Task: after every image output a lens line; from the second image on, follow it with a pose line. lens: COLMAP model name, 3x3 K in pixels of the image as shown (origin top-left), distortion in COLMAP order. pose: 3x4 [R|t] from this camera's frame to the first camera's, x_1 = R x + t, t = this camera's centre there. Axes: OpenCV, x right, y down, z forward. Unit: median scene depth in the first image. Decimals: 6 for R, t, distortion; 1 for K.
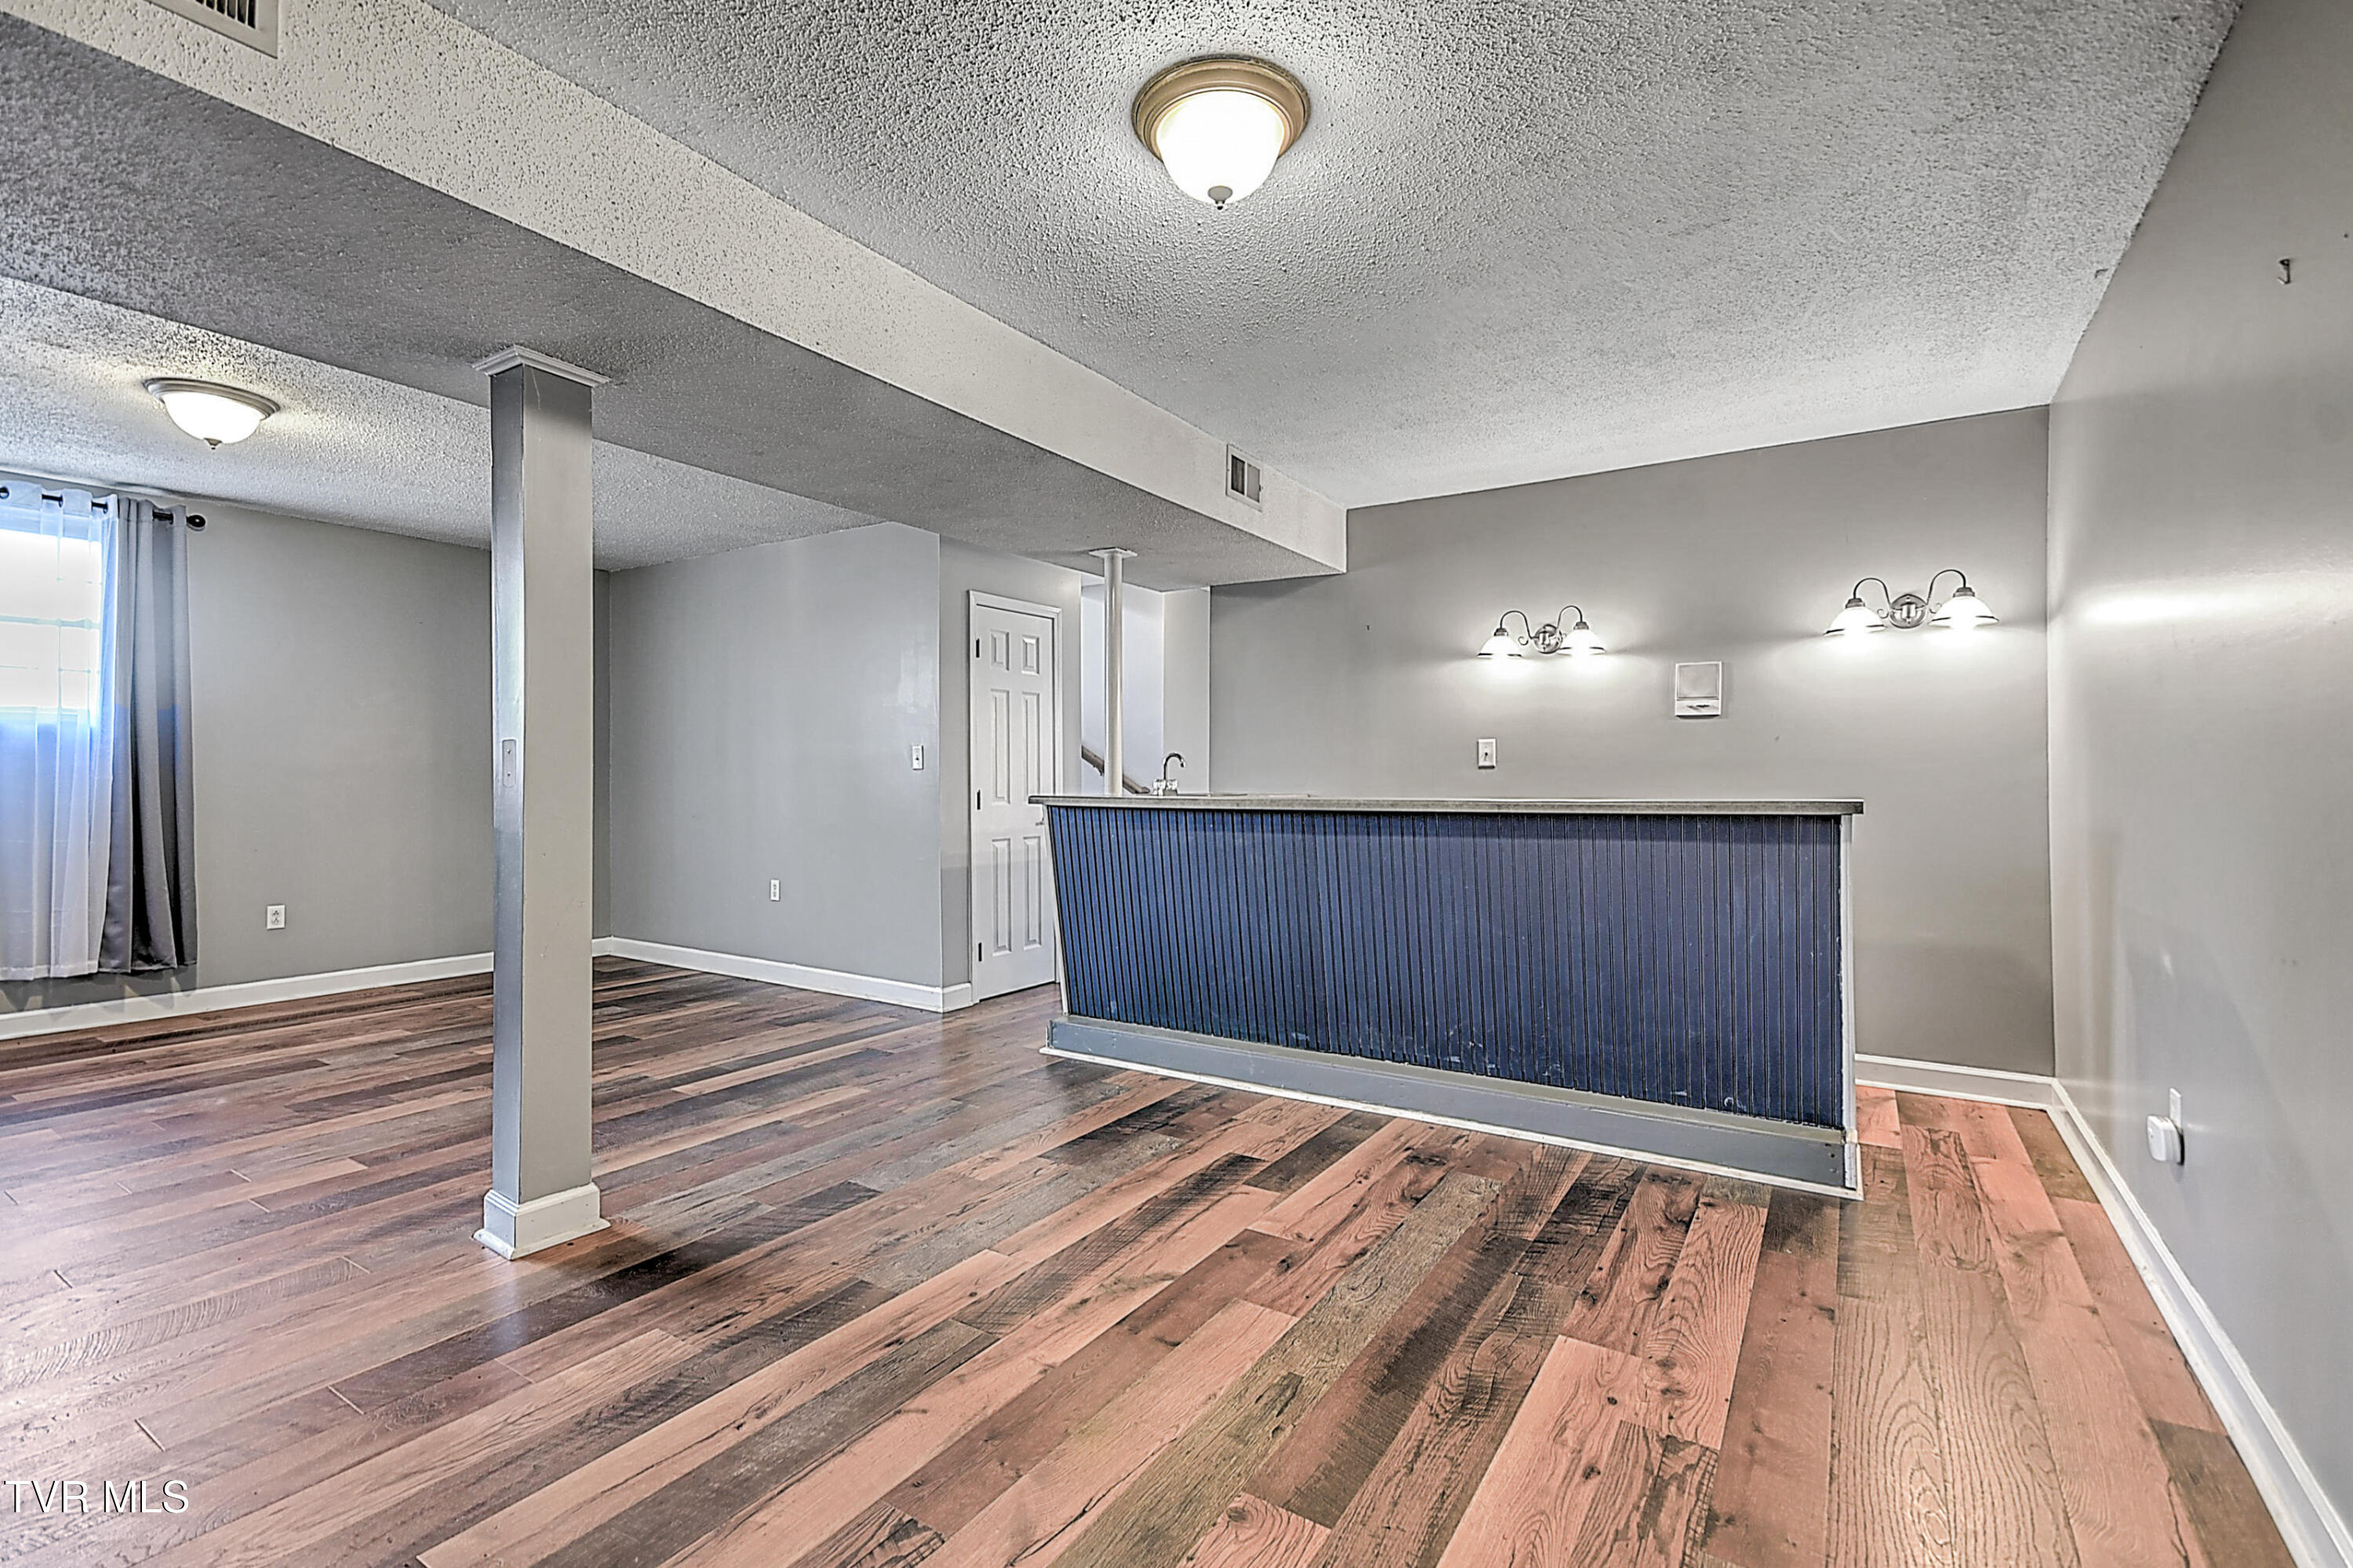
lens RADIAL K [[1047.2, 0, 1171.2], [0, 1047.2, 771.6], [0, 0, 1]] dist [0.014617, -0.004522]
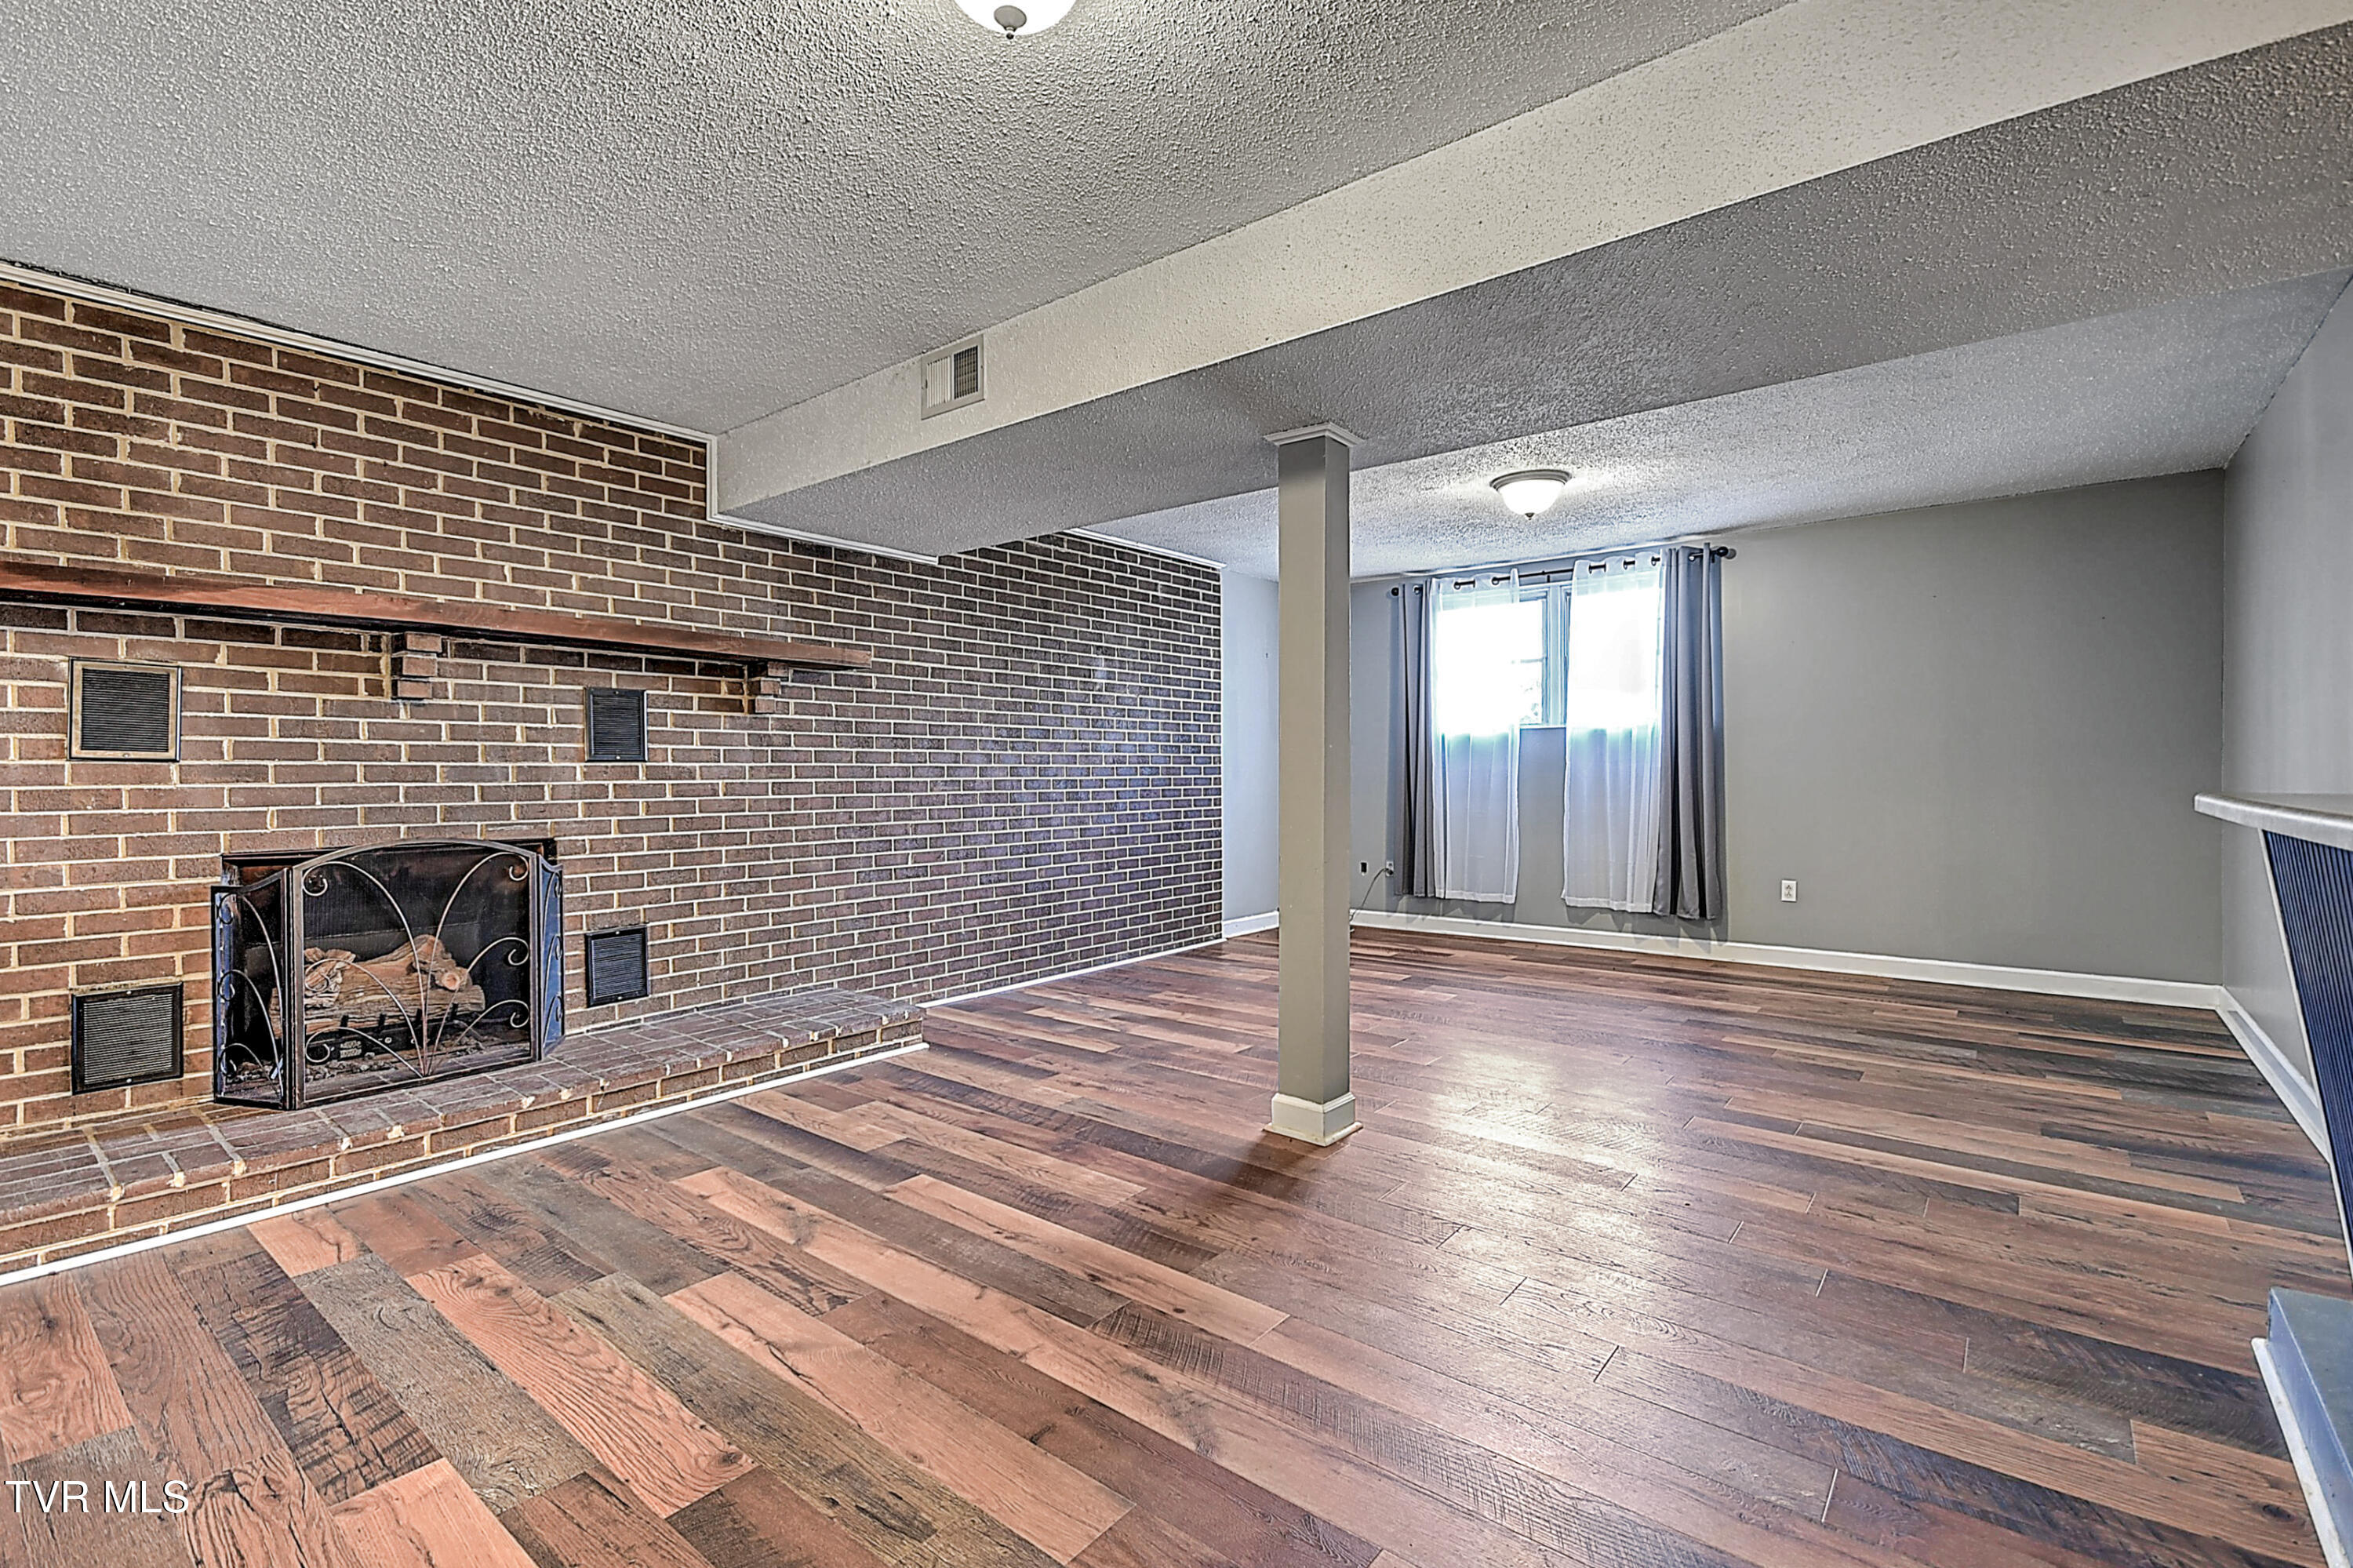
lens RADIAL K [[1047.2, 0, 1158.5], [0, 1047.2, 793.0], [0, 0, 1]] dist [0.014617, -0.004522]
pose [[-0.116089, 0.017390, -0.993087, 0.632750], [0.015920, 0.999751, 0.015646, 0.014586], [0.993111, -0.013993, -0.116337, 0.934525]]
